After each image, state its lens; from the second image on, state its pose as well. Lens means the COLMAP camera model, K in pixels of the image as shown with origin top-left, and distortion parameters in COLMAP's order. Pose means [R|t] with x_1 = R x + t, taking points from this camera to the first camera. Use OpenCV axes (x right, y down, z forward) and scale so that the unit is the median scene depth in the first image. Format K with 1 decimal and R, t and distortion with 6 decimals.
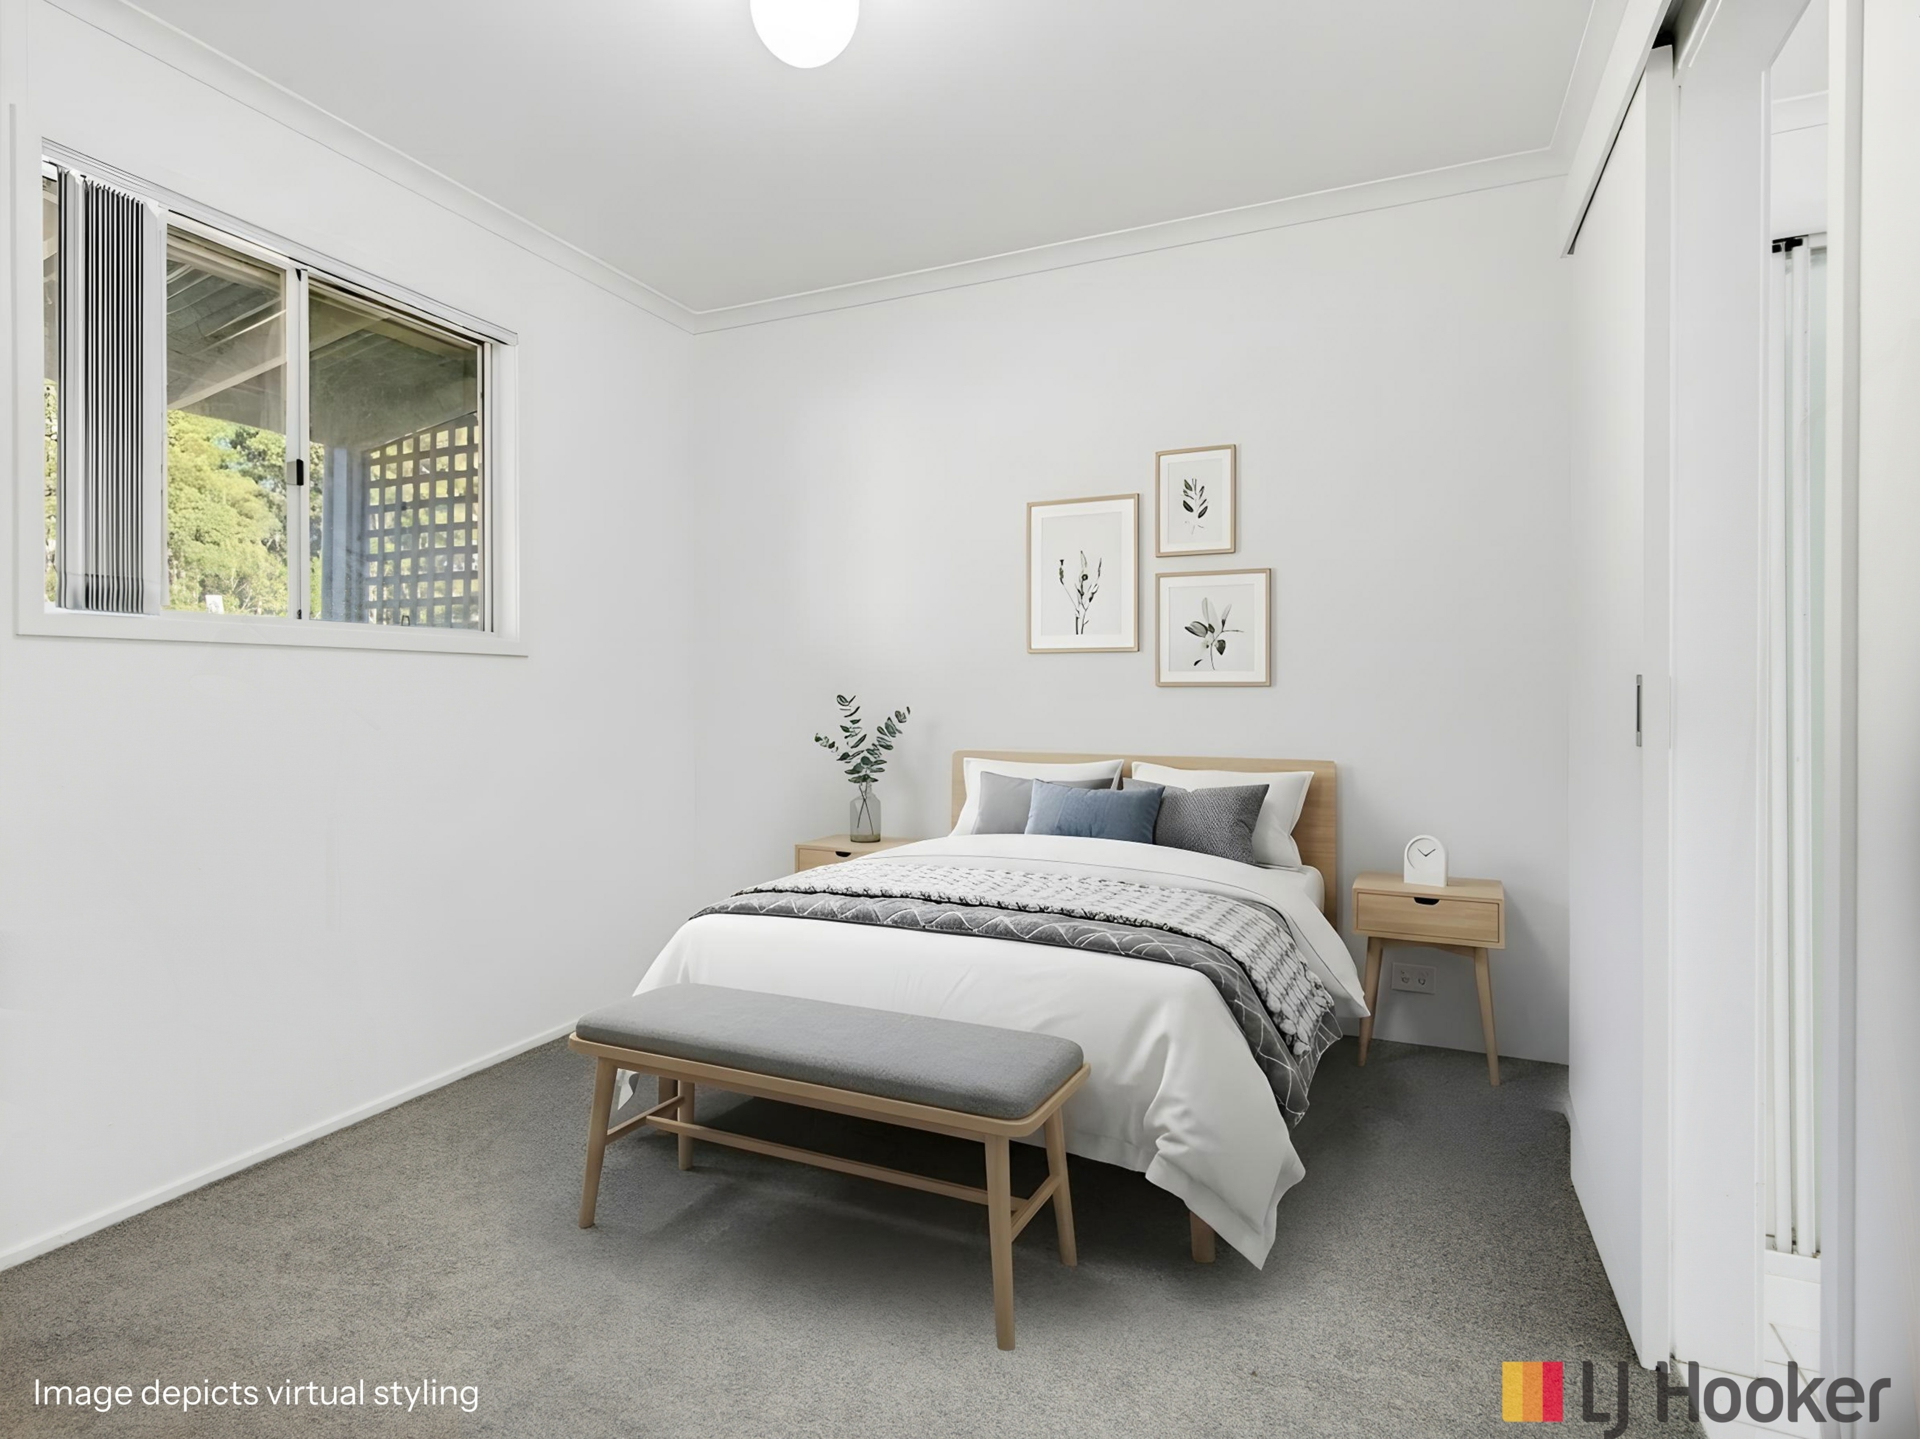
lens RADIAL K [[968.0, 0, 960.0], [0, 968.0, 719.5], [0, 0, 1]] dist [0.001318, 0.000186]
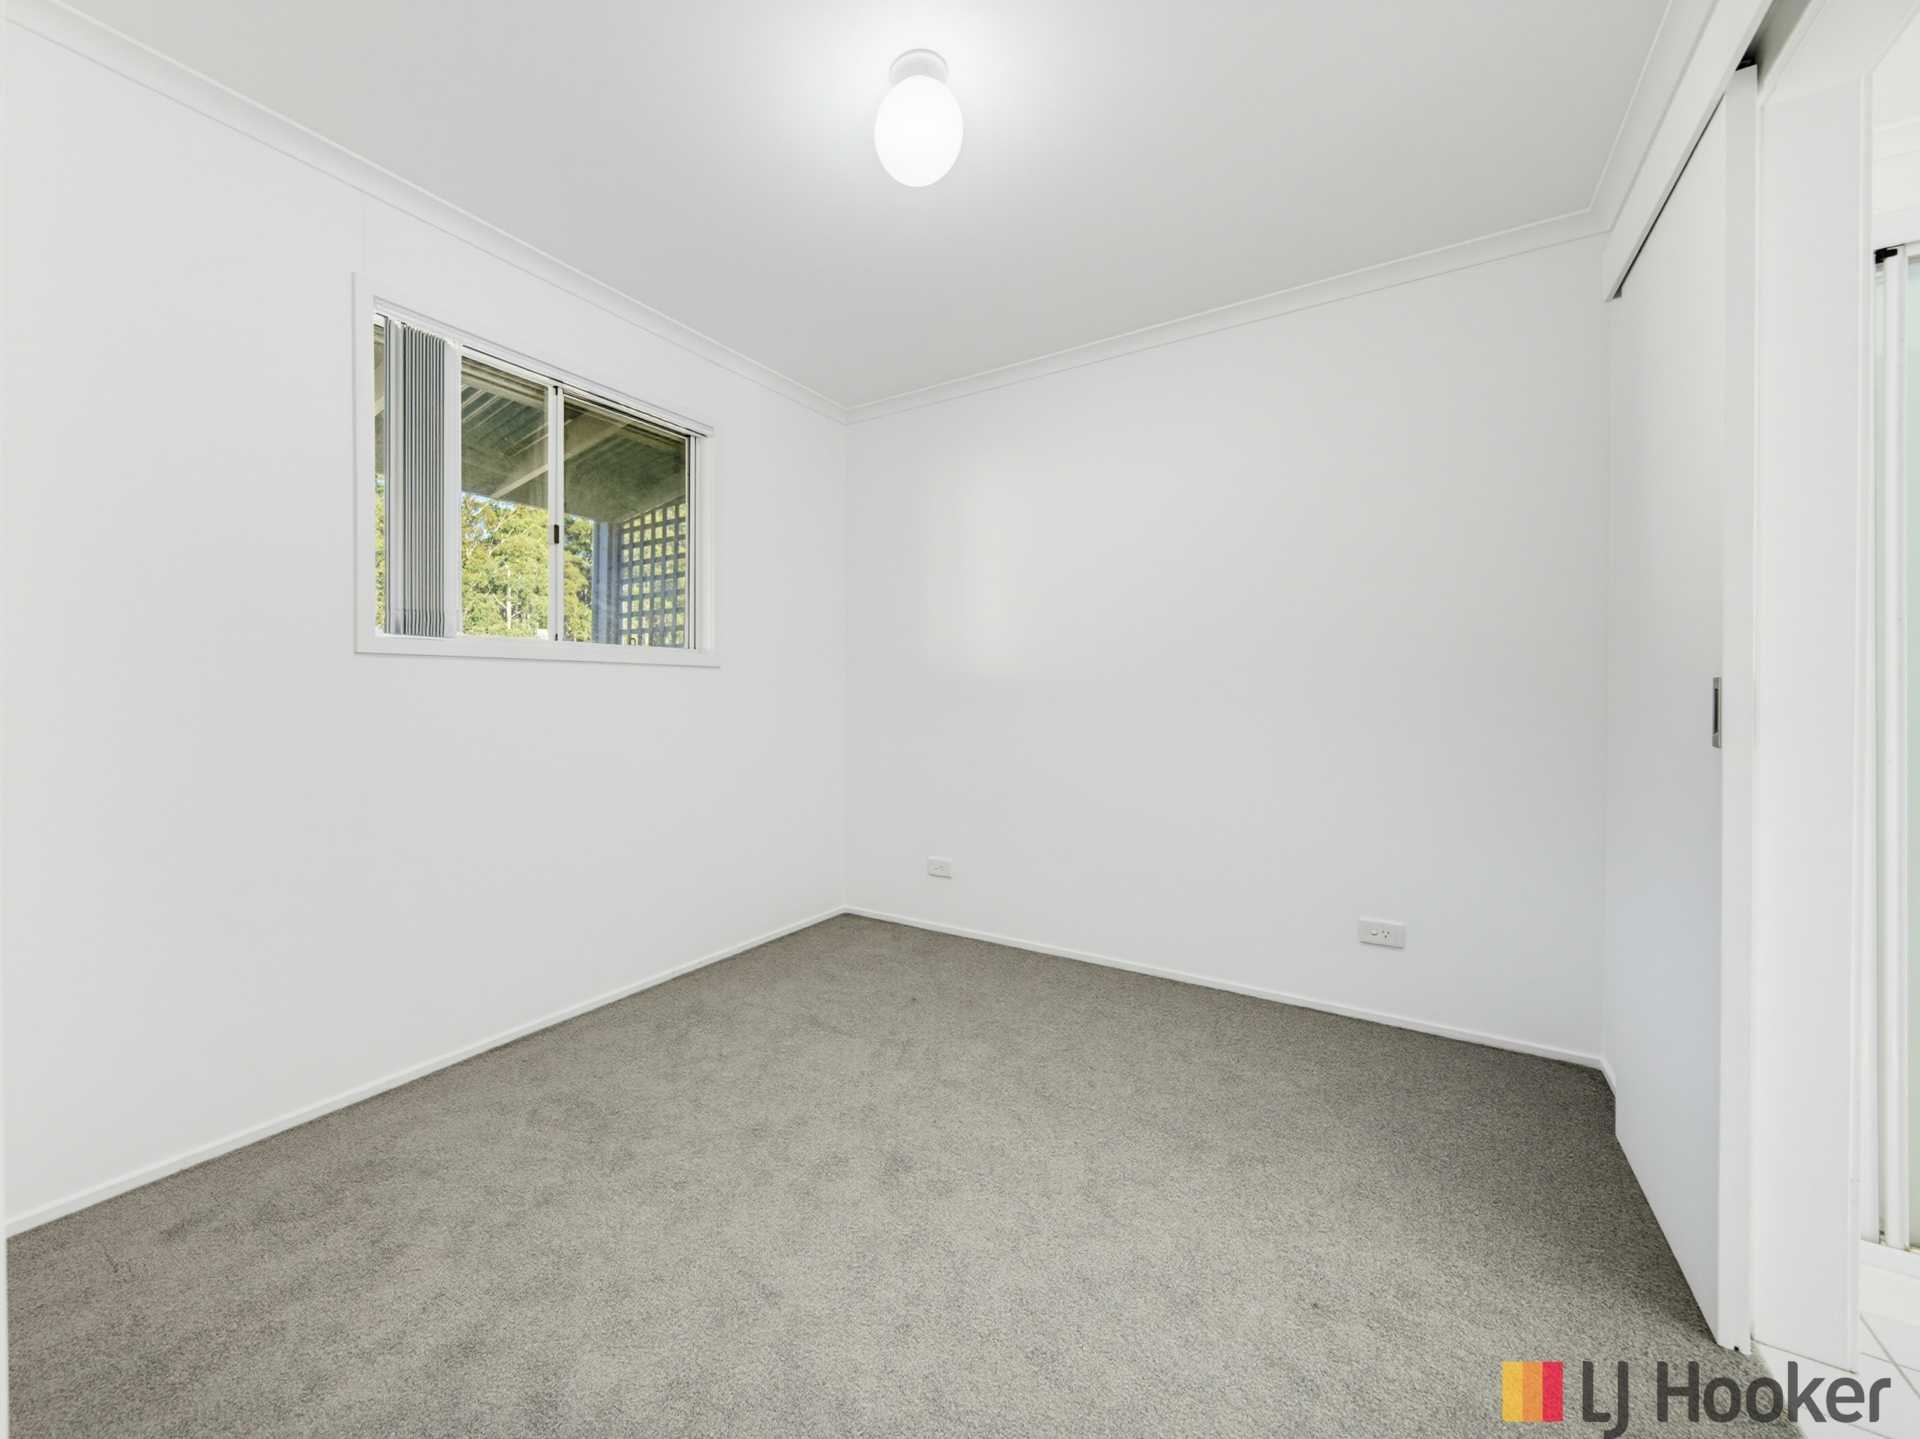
lens RADIAL K [[528.4, 0, 952.5], [0, 528.4, 700.3], [0, 0, 1]] dist [-0.000516, -0.000036]
pose [[0.978381, 0.002686, -0.206794, 0.021561], [-0.006493, 0.999822, -0.017730, -0.008567], [0.206709, 0.018689, 0.978224, 0.355216]]
